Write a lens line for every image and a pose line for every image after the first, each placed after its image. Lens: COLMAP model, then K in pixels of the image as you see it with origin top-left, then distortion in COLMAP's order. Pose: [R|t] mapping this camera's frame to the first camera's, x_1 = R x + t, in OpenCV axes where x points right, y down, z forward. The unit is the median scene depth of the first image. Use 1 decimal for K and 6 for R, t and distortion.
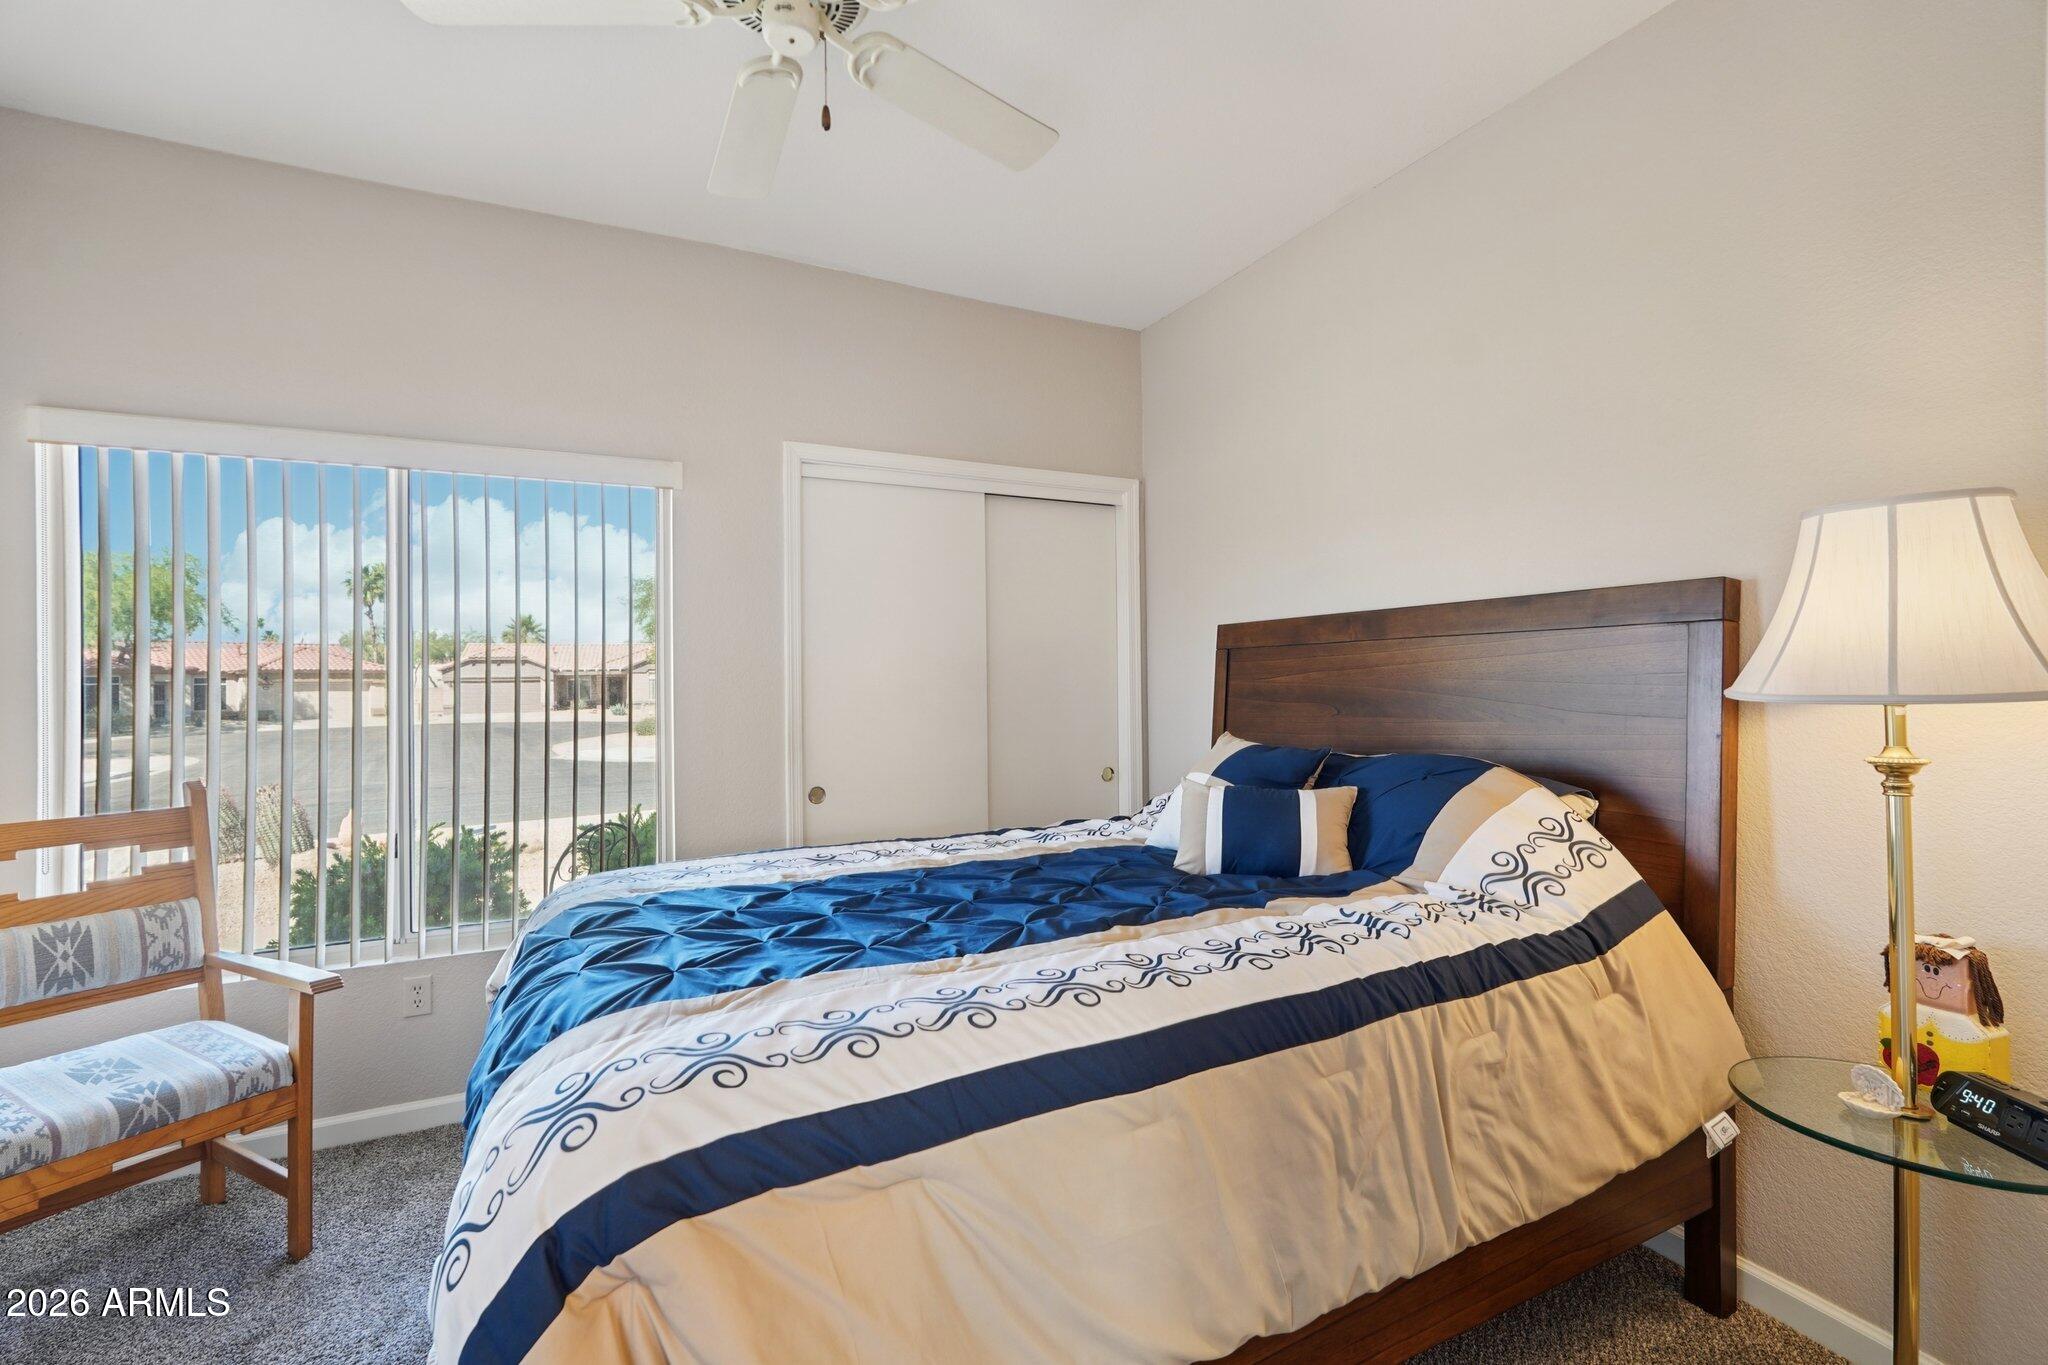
lens RADIAL K [[932.4, 0, 1027.5], [0, 932.4, 684.4], [0, 0, 1]] dist [-0.003023, 0.006139]
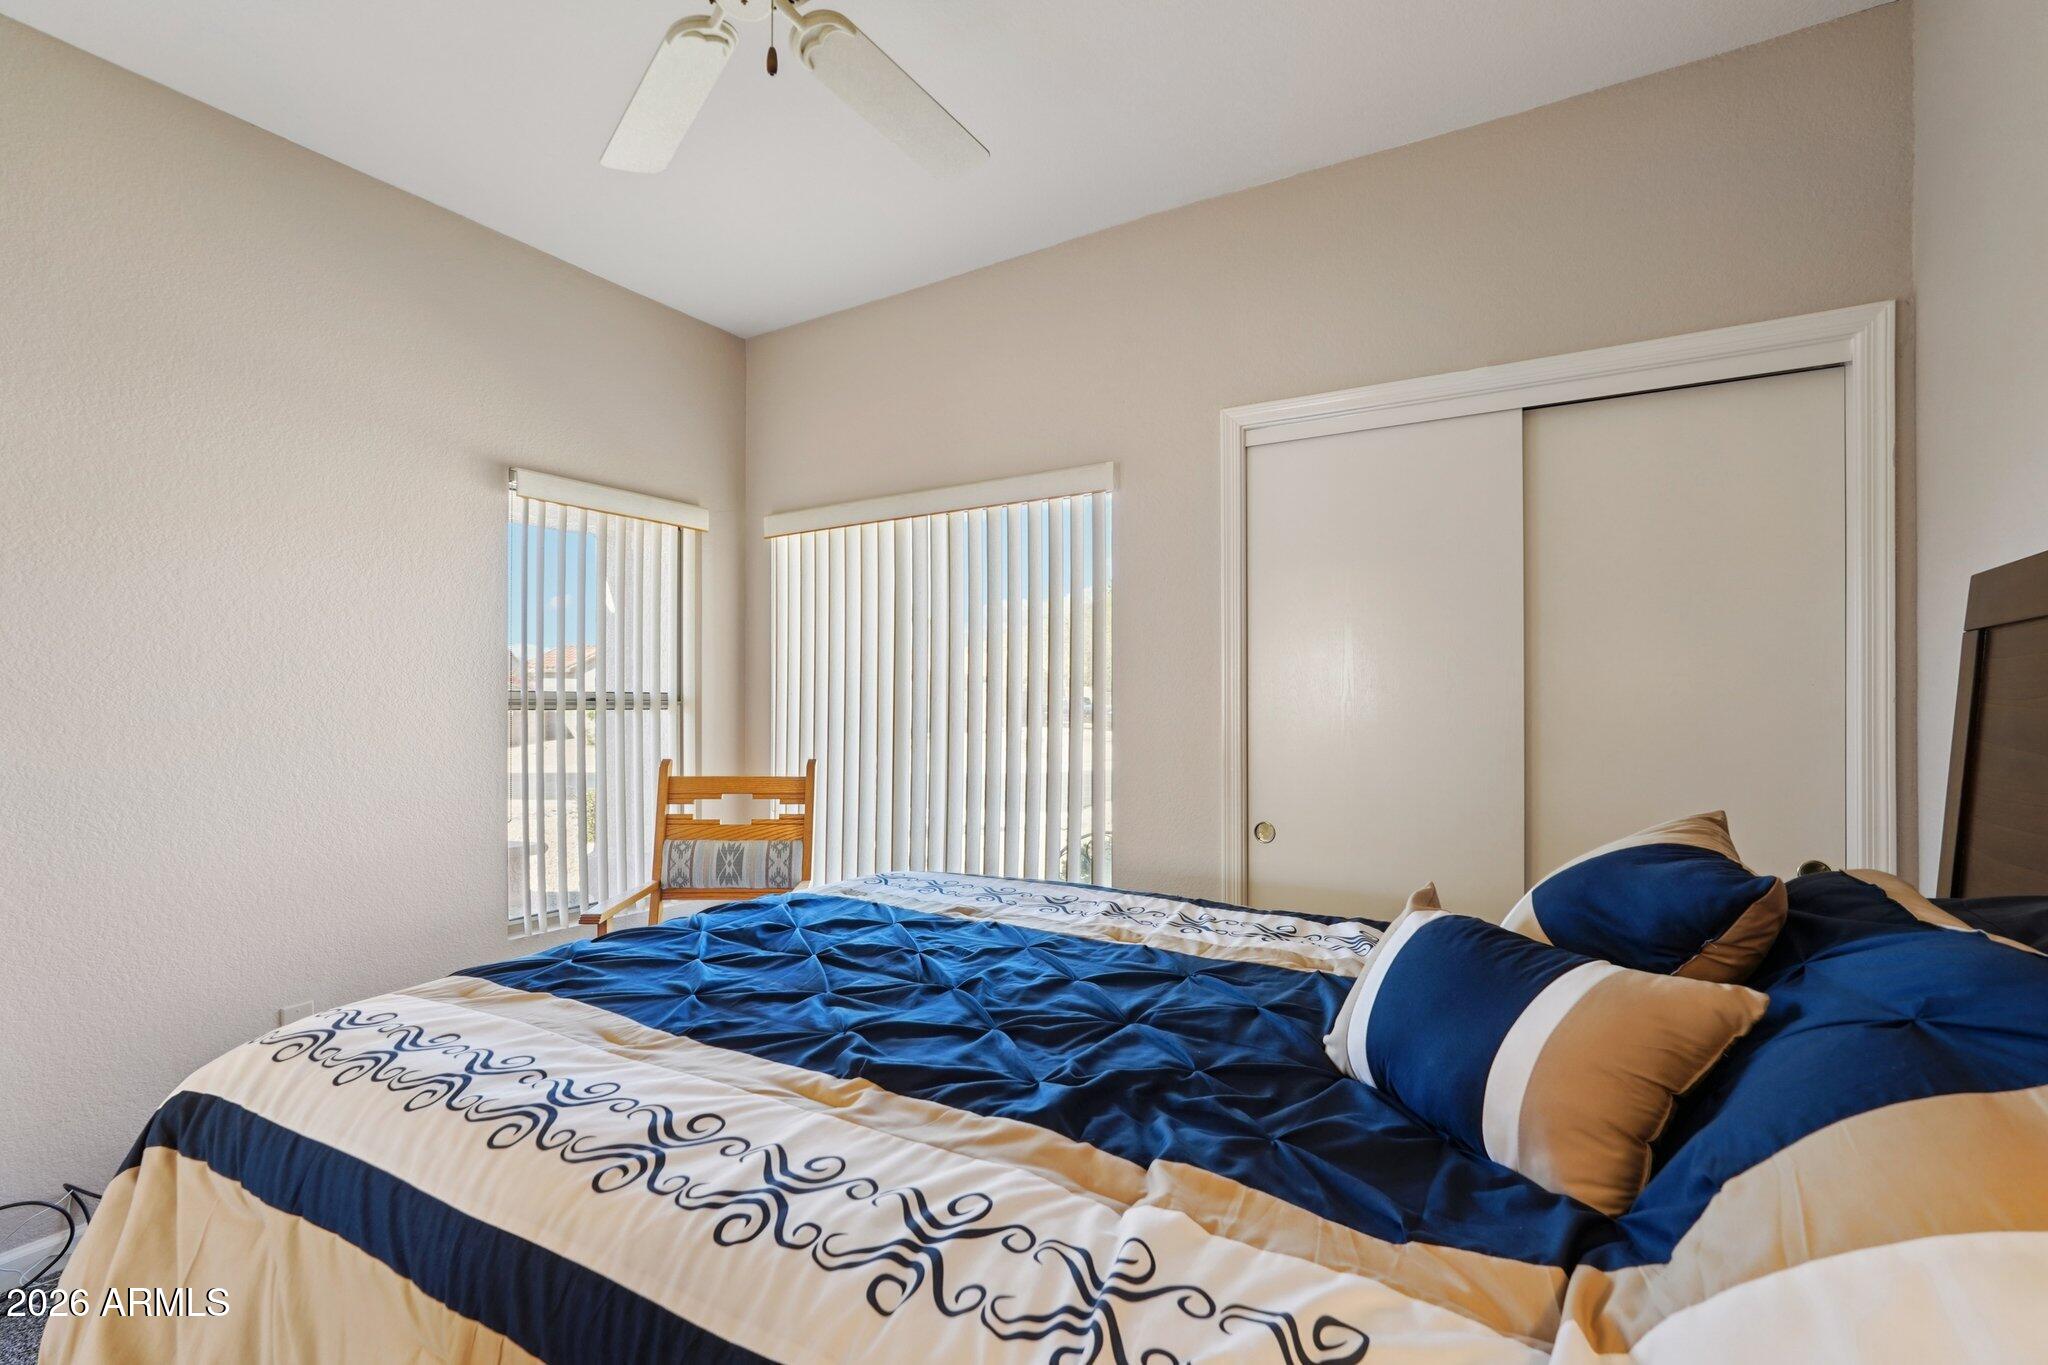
lens RADIAL K [[932.4, 0, 1027.5], [0, 932.4, 684.4], [0, 0, 1]] dist [-0.003023, 0.006139]
pose [[0.516711, 0.001392, -0.856159, 0.509999], [-0.008440, 0.999958, -0.003468, -0.008115], [0.856119, 0.009018, 0.516701, 0.553580]]
